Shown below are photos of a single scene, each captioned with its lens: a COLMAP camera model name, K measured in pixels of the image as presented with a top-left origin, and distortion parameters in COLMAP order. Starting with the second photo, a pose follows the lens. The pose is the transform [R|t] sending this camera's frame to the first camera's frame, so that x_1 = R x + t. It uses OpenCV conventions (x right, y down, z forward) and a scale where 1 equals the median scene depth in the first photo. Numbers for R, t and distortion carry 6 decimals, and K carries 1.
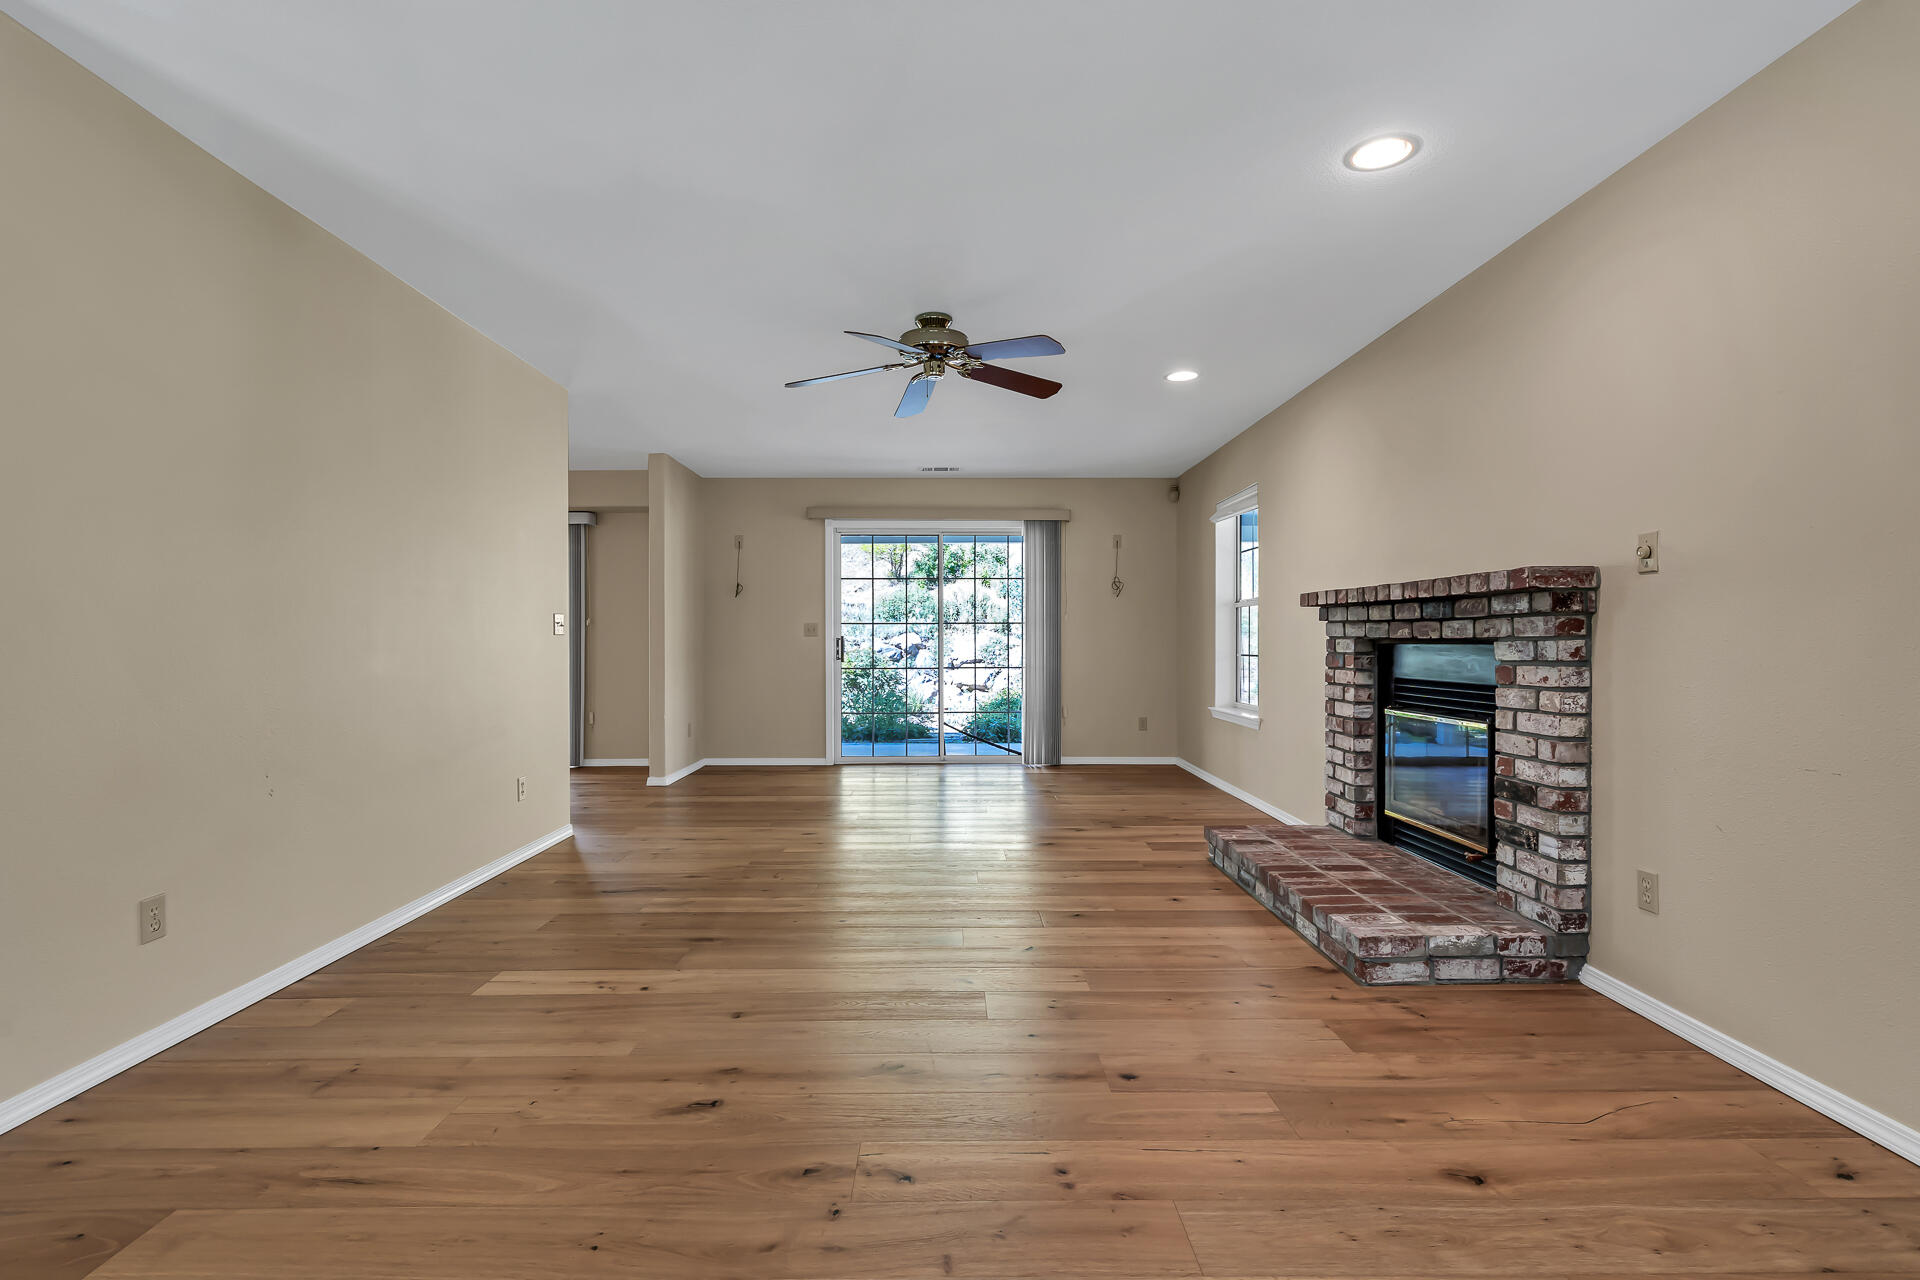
lens RADIAL K [[901.4, 0, 948.2], [0, 901.4, 645.8], [0, 0, 1]] dist [-0.007570, 0.007329]
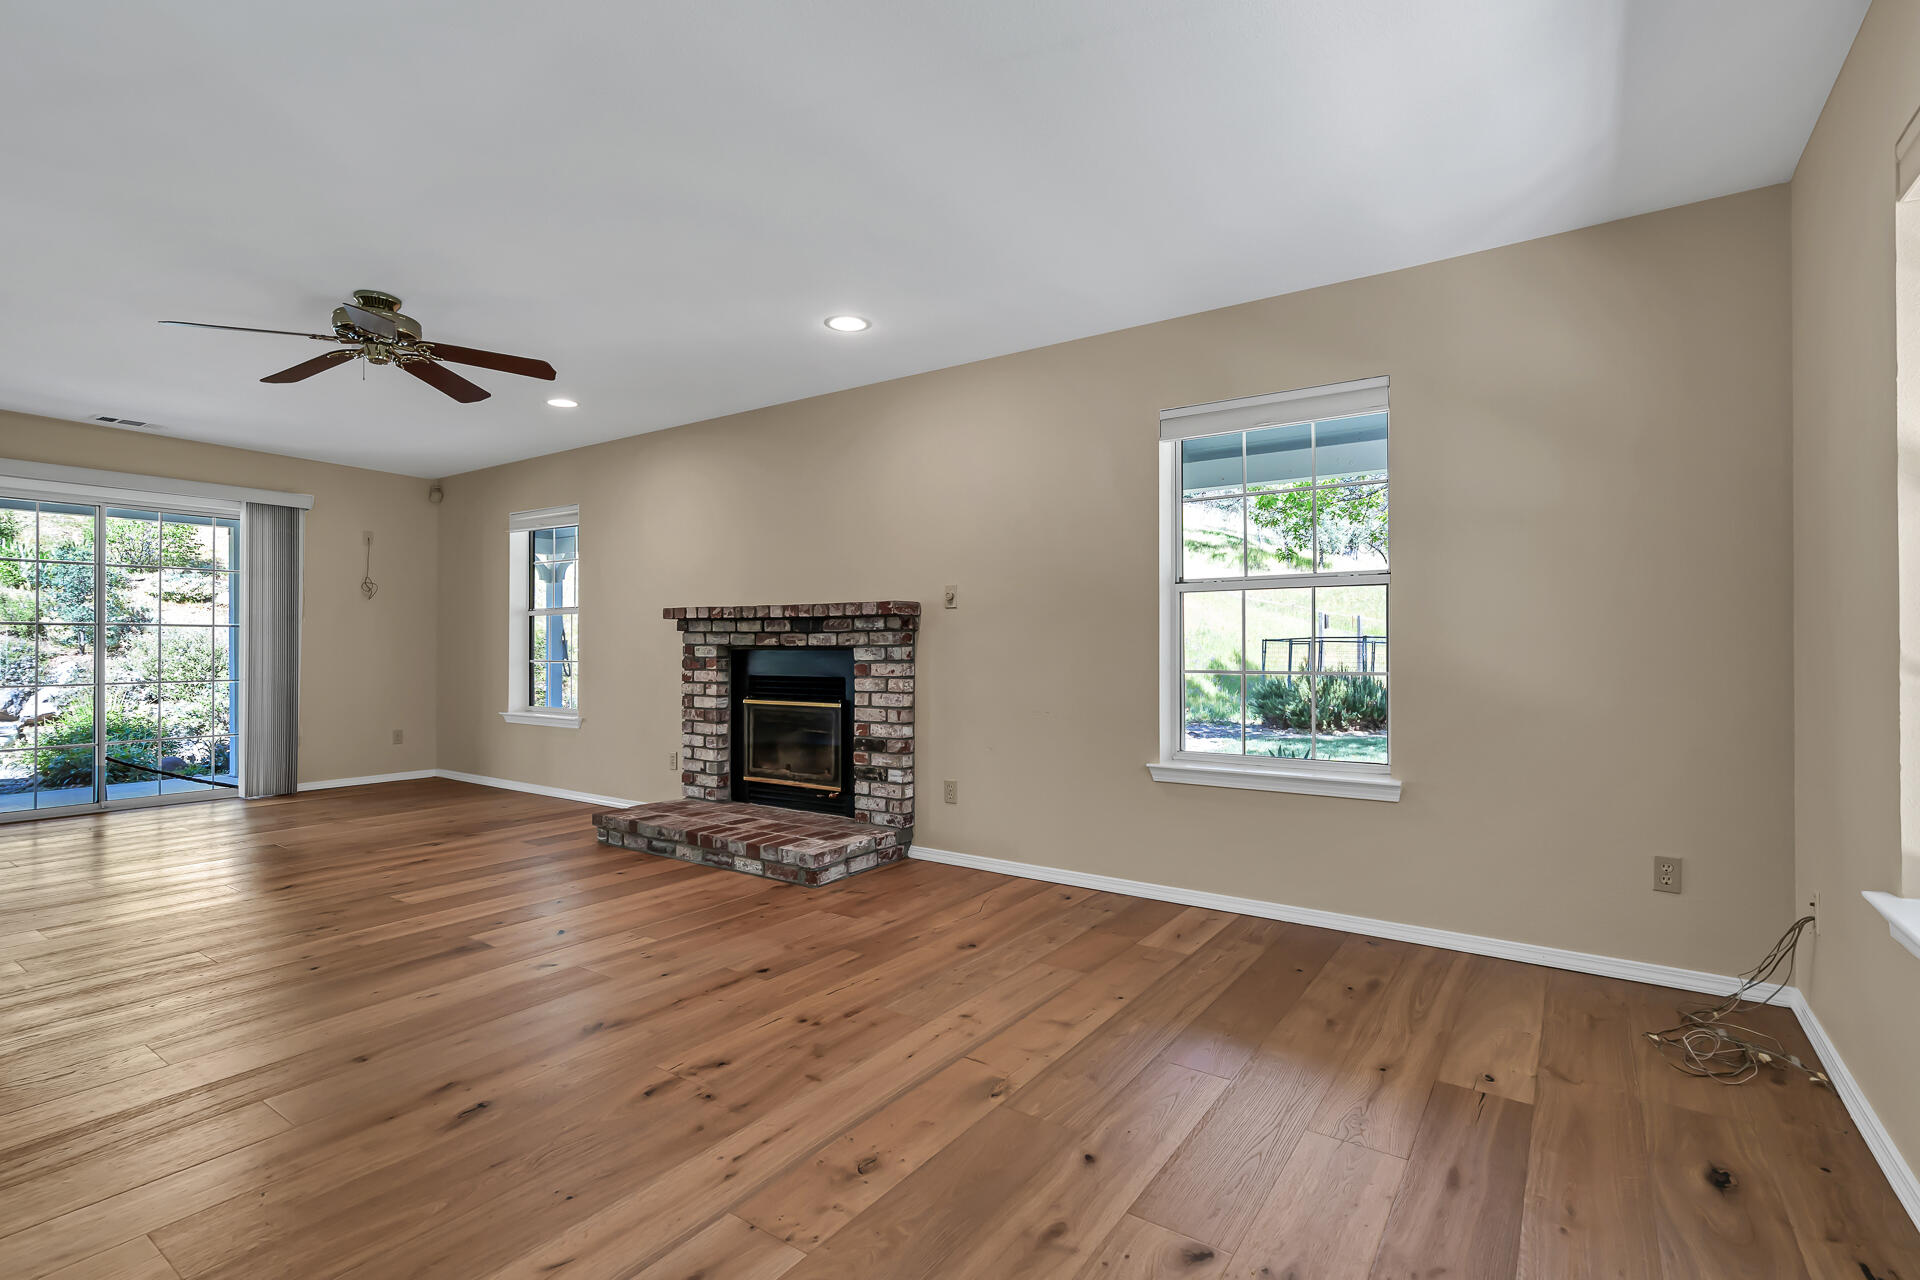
lens RADIAL K [[901.4, 0, 948.2], [0, 901.4, 645.8], [0, 0, 1]] dist [-0.007570, 0.007329]
pose [[0.586814, 0.001160, 0.809721, -0.541178], [0.005051, 0.999974, -0.005093, 0.000281], [-0.809706, 0.007079, 0.586793, -0.014789]]
